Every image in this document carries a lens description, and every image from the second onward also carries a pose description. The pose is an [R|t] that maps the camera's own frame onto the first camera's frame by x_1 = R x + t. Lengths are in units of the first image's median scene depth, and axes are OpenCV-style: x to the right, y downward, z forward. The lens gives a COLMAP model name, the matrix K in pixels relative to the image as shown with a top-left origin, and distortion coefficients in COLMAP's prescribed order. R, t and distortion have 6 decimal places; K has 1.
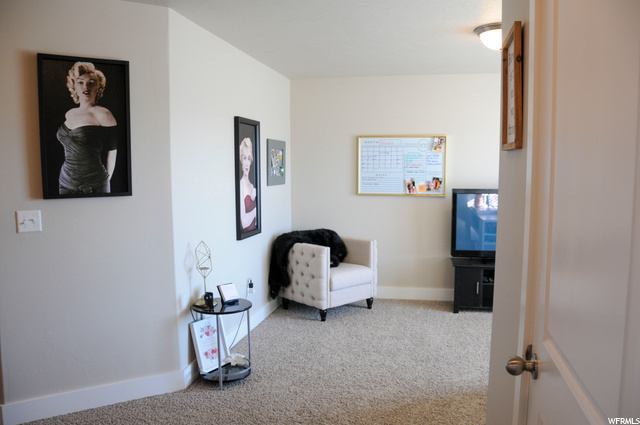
lens RADIAL K [[508.9, 0, 320.0], [0, 508.9, 212.5], [0, 0, 1]] dist [-0.167163, 0.126651]
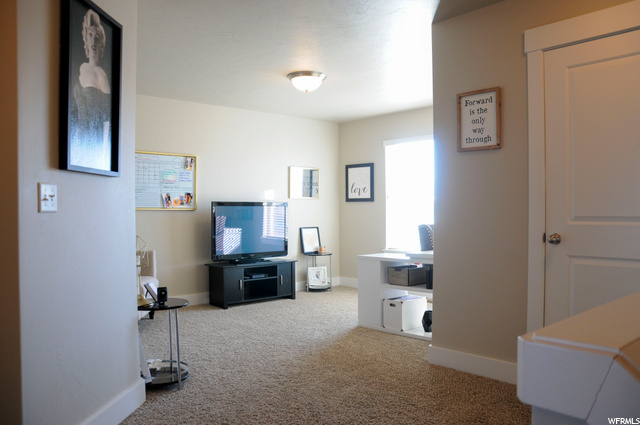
lens RADIAL K [[508.9, 0, 320.0], [0, 508.9, 212.5], [0, 0, 1]] dist [-0.167163, 0.126651]
pose [[0.584947, 0.003485, 0.811064, -0.497668], [0.074415, 0.995542, -0.057947, 0.059264], [-0.807650, 0.094252, 0.582080, 0.126585]]
